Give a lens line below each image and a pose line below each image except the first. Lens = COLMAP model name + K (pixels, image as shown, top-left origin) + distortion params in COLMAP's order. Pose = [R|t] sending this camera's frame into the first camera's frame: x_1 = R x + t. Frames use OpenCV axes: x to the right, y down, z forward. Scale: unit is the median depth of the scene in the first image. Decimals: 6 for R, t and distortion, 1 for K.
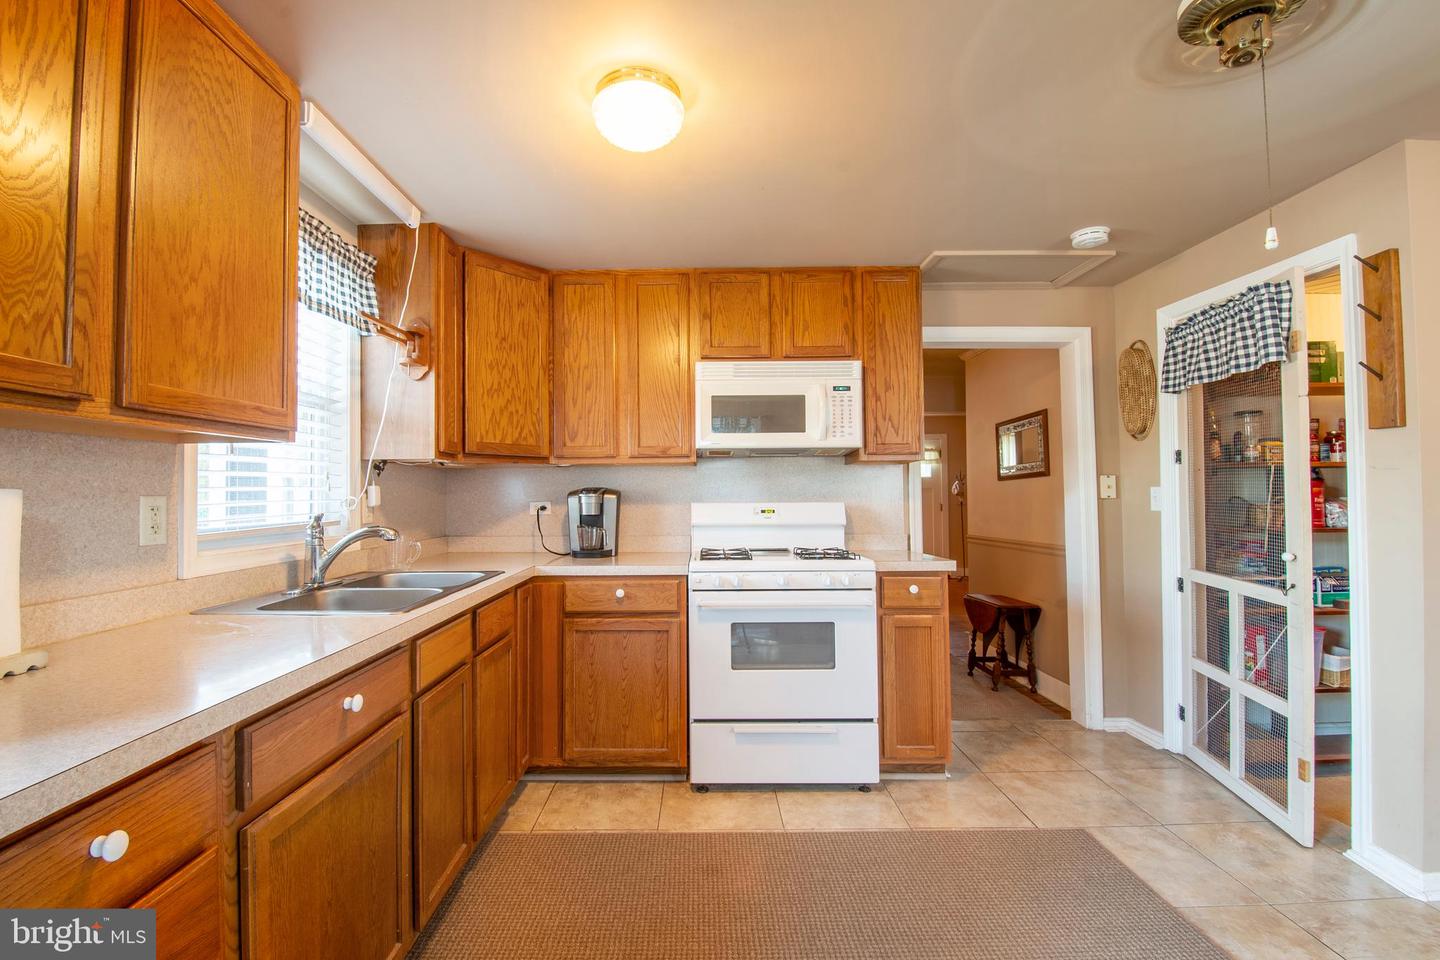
lens RADIAL K [[632.7, 0, 687.9], [0, 632.7, 483.8], [0, 0, 1]] dist [-0.022195, -0.004280]
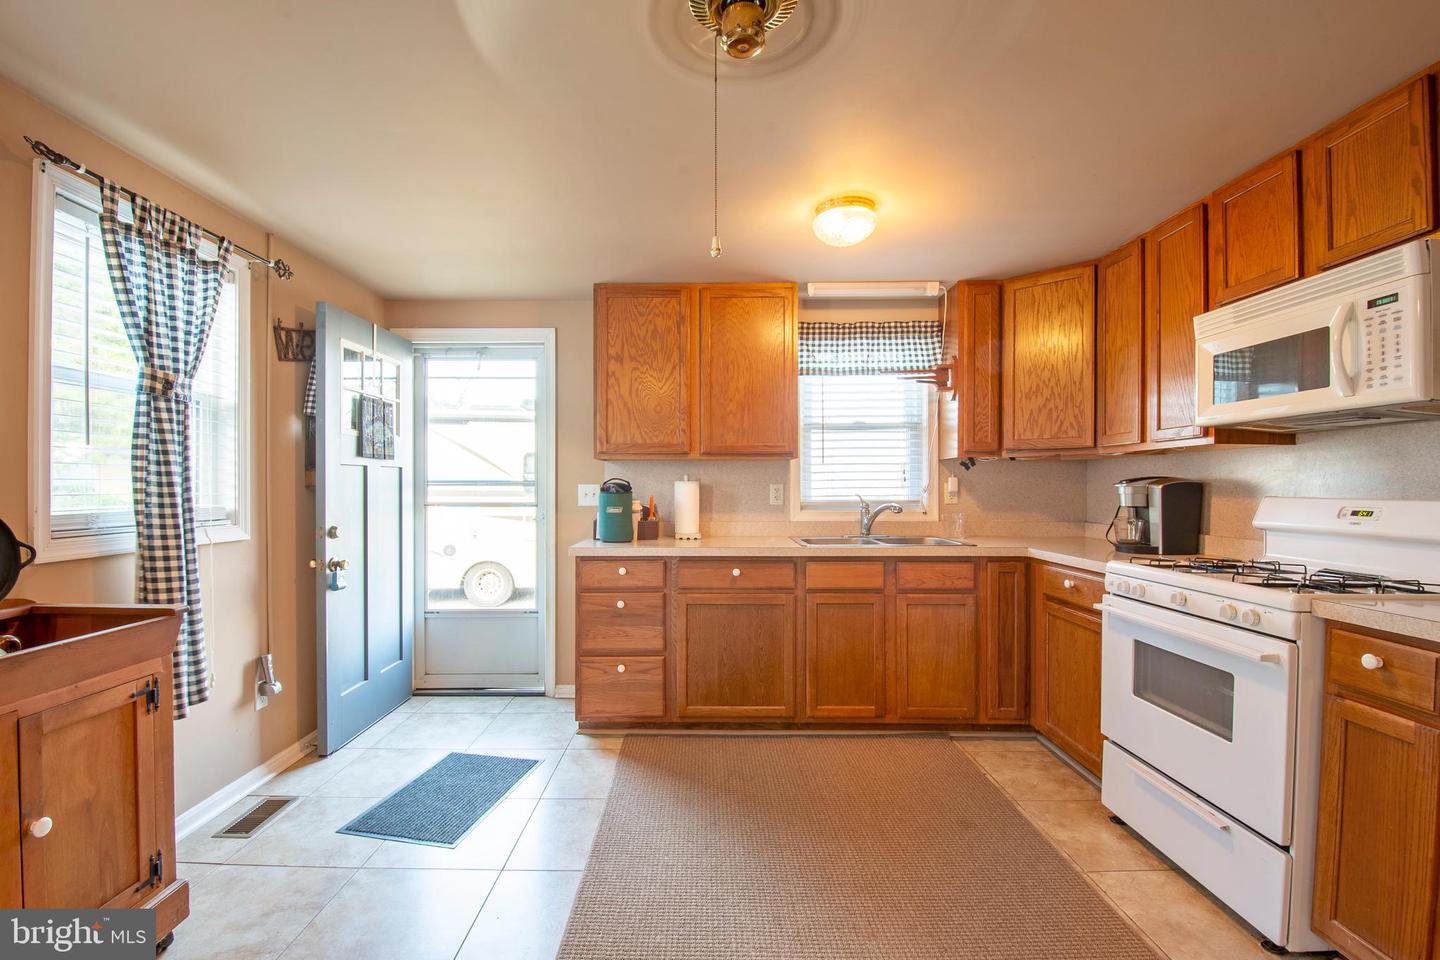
lens RADIAL K [[632.7, 0, 703.1], [0, 632.7, 485.4], [0, 0, 1]] dist [-0.022195, -0.004280]
pose [[-0.004993, 0.007469, -0.999960, 0.915708], [0.015910, 0.999846, 0.007389, 0.001809], [0.999861, -0.015873, -0.005111, 0.444681]]
